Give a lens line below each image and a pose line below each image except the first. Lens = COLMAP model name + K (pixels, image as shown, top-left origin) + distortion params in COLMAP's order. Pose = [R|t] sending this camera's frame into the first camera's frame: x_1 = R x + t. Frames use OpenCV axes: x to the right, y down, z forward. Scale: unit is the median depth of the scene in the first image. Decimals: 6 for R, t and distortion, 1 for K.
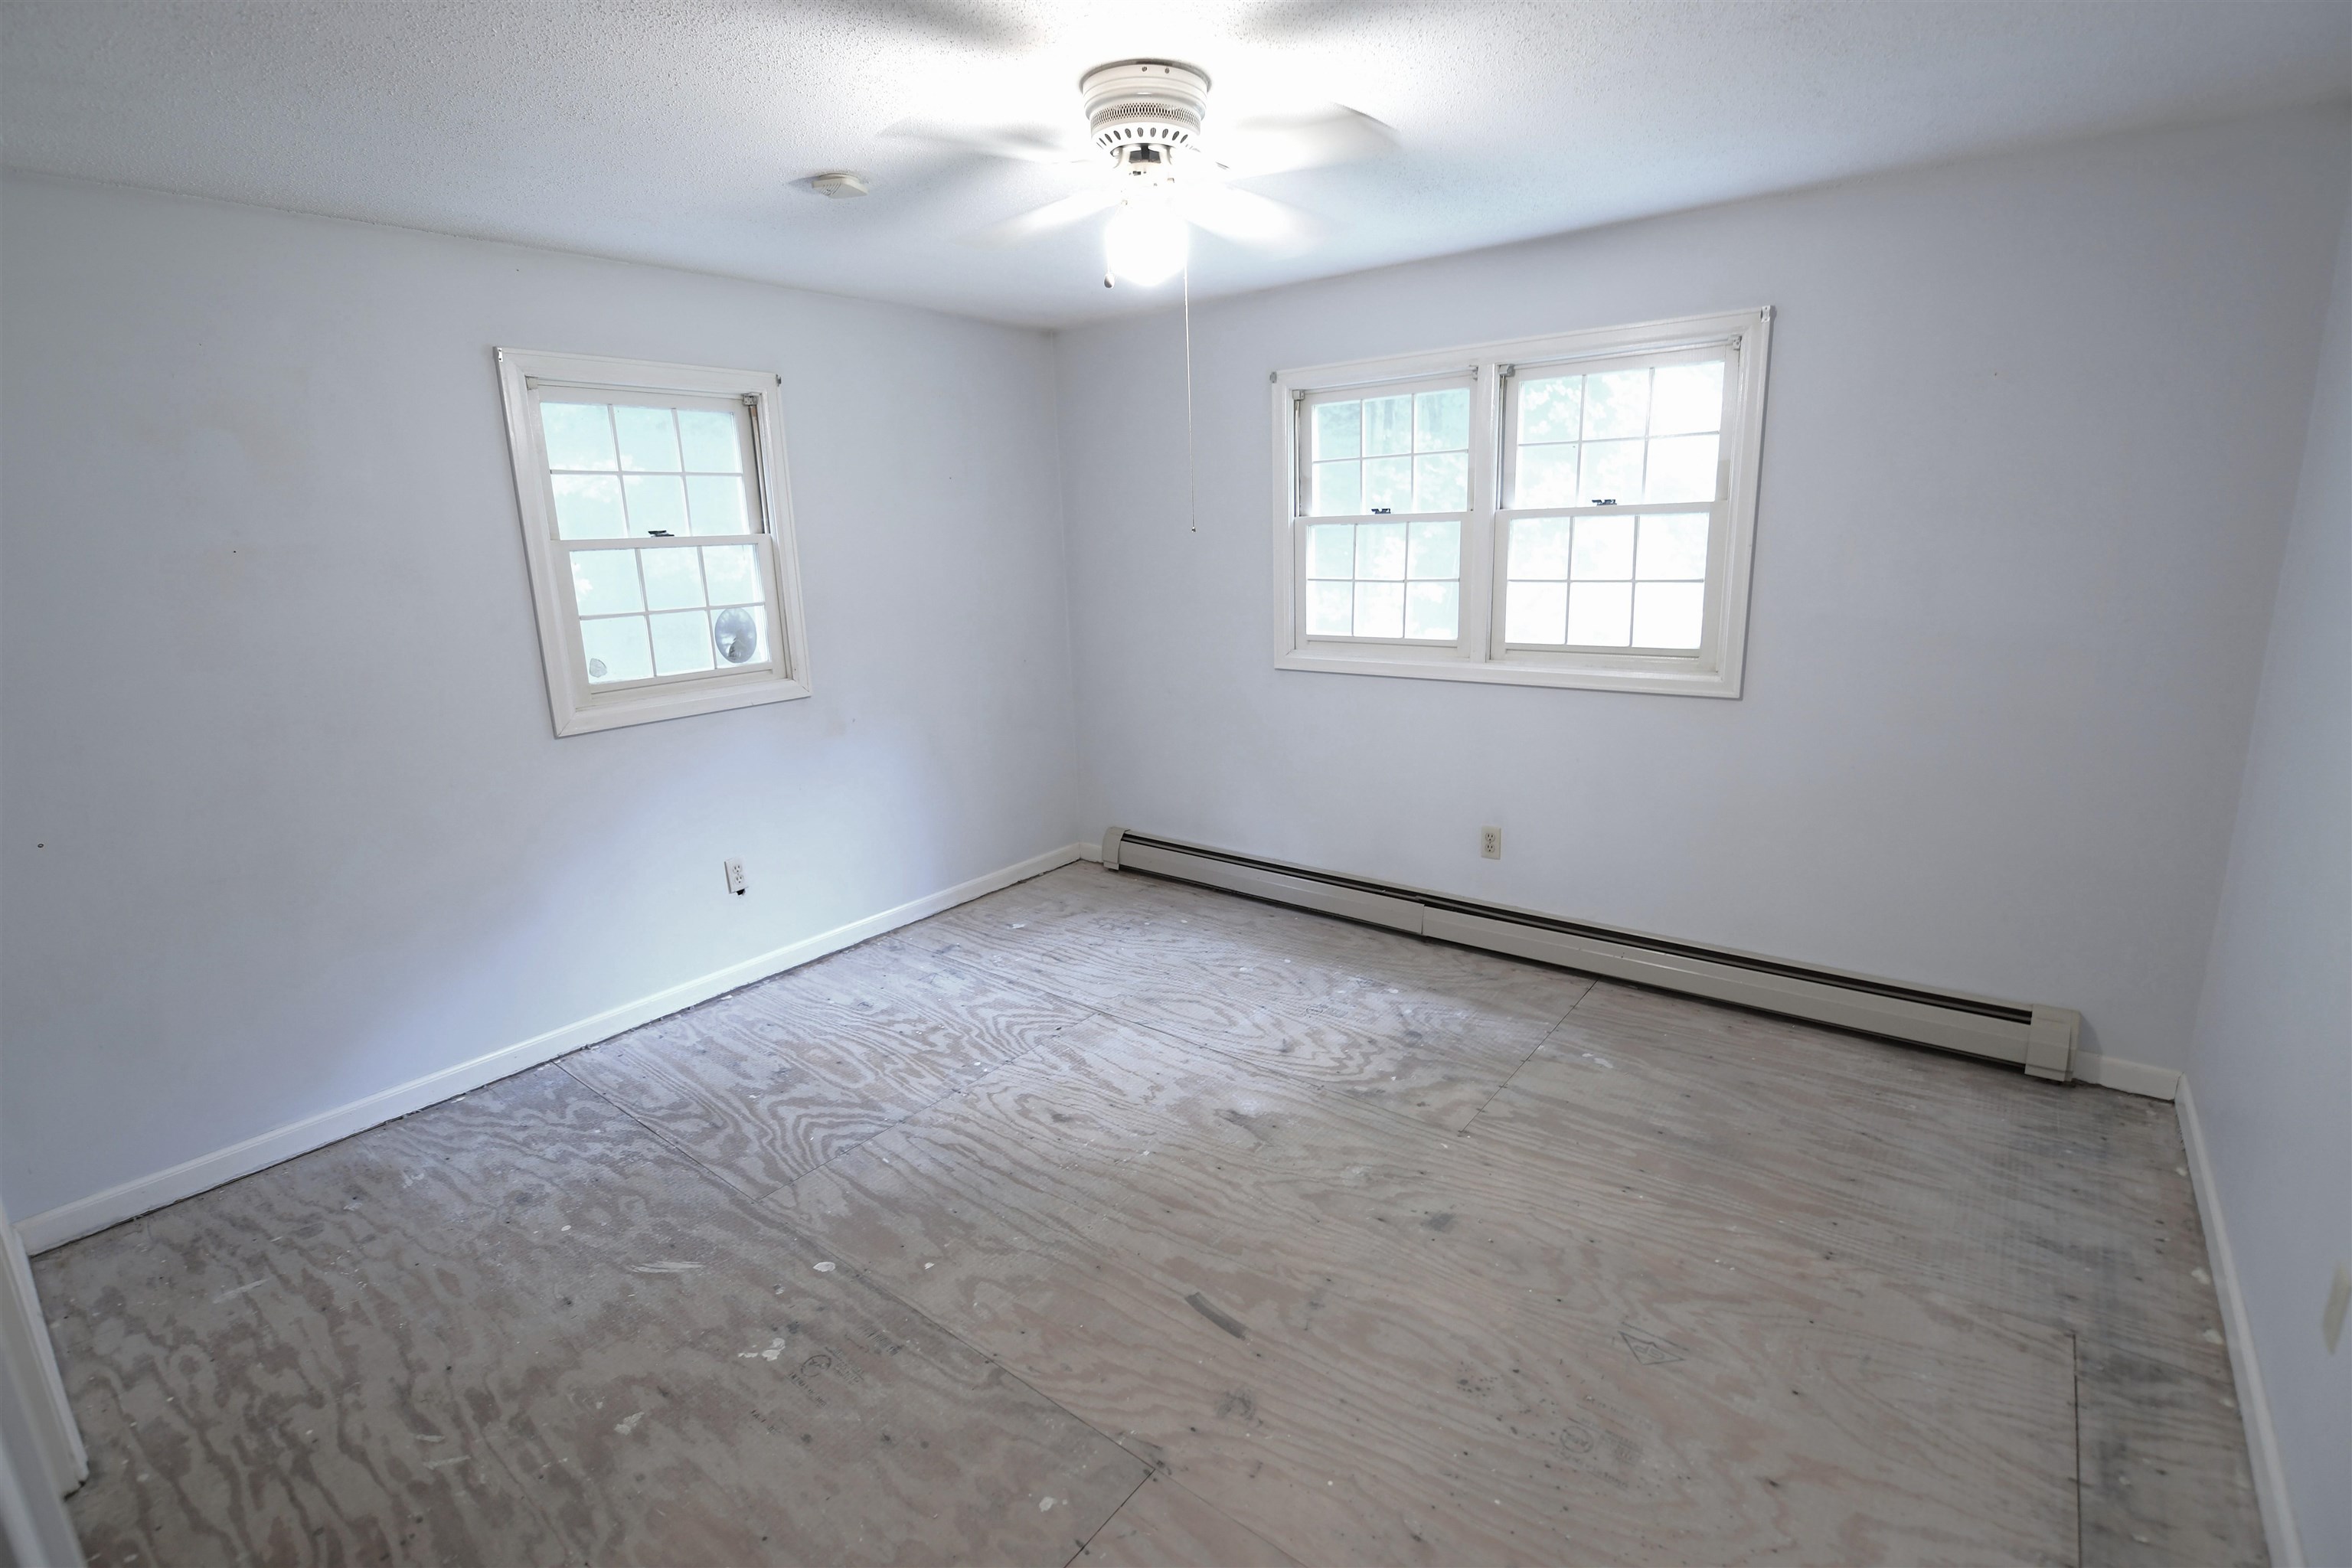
lens RADIAL K [[1076.5, 0, 1176.0], [0, 1076.5, 784.0], [0, 0, 1]] dist [-0.024173, -0.000439]
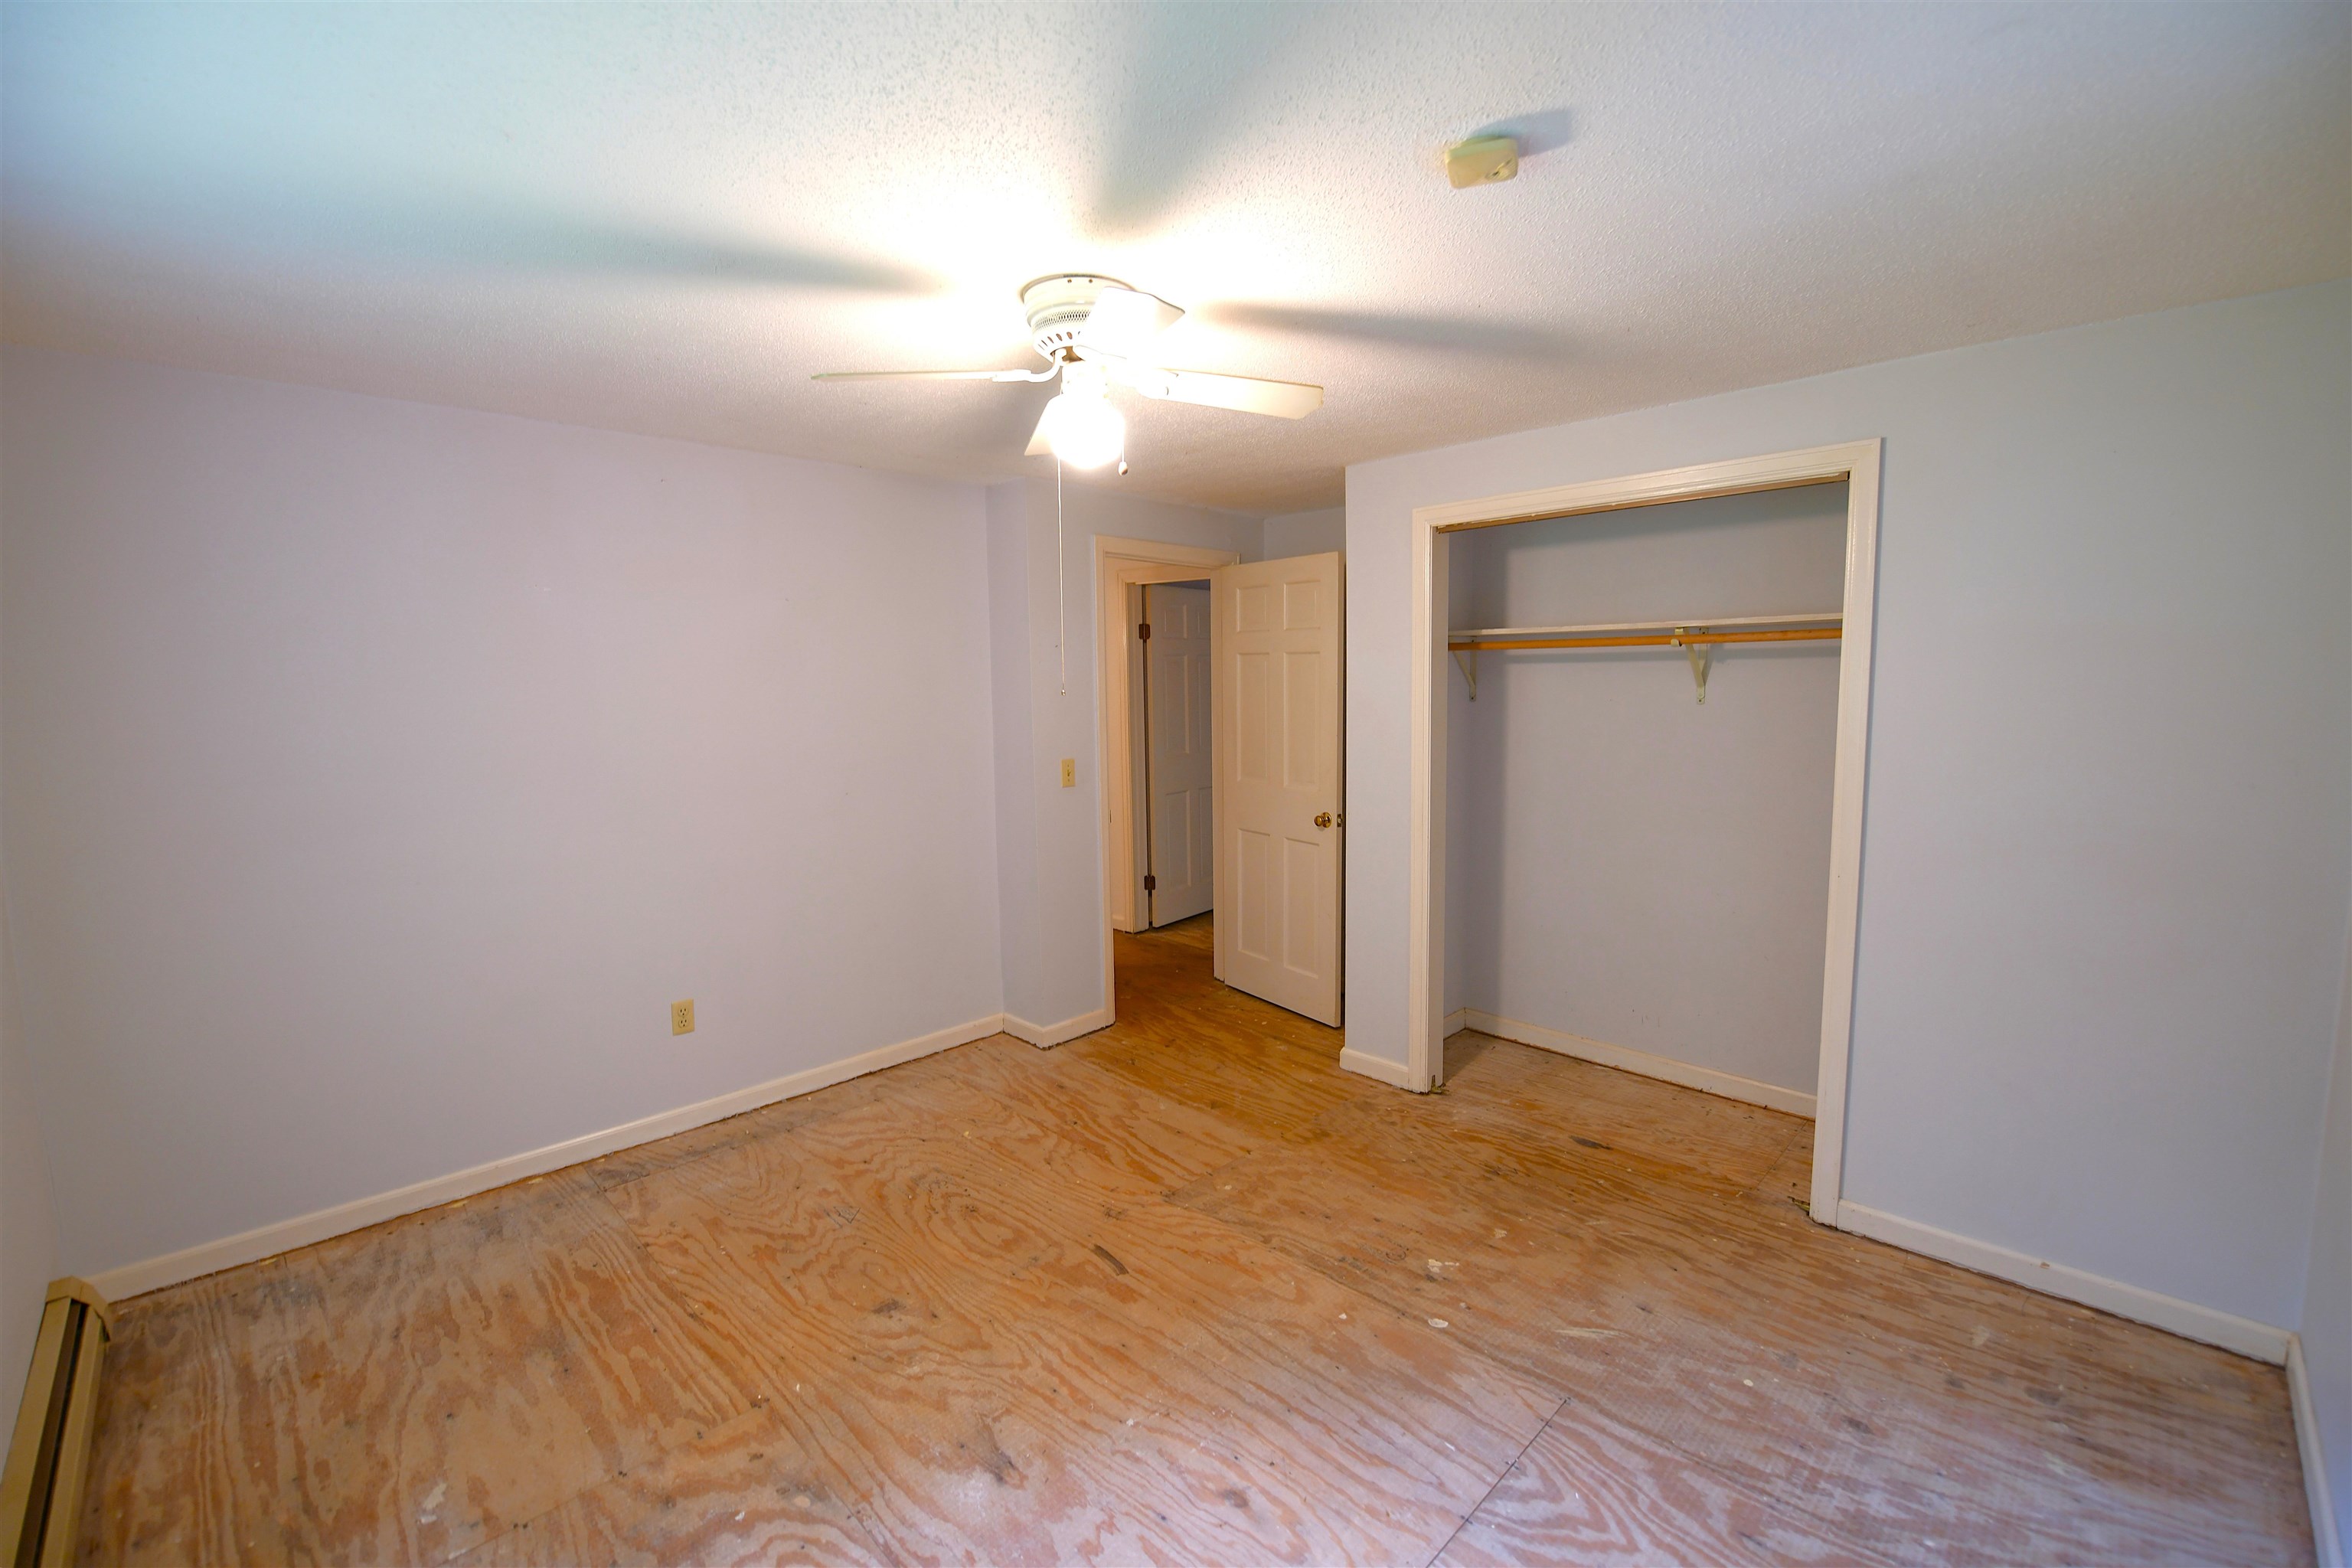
lens RADIAL K [[966.0, 0, 1176.0], [0, 966.0, 784.0], [0, 0, 1]] dist [-0.019491, -0.001006]
pose [[-0.991632, 0.027373, 0.126165, -0.186556], [0.068820, 0.938915, 0.337199, -0.406875], [-0.109228, 0.343060, -0.932941, 1.661732]]
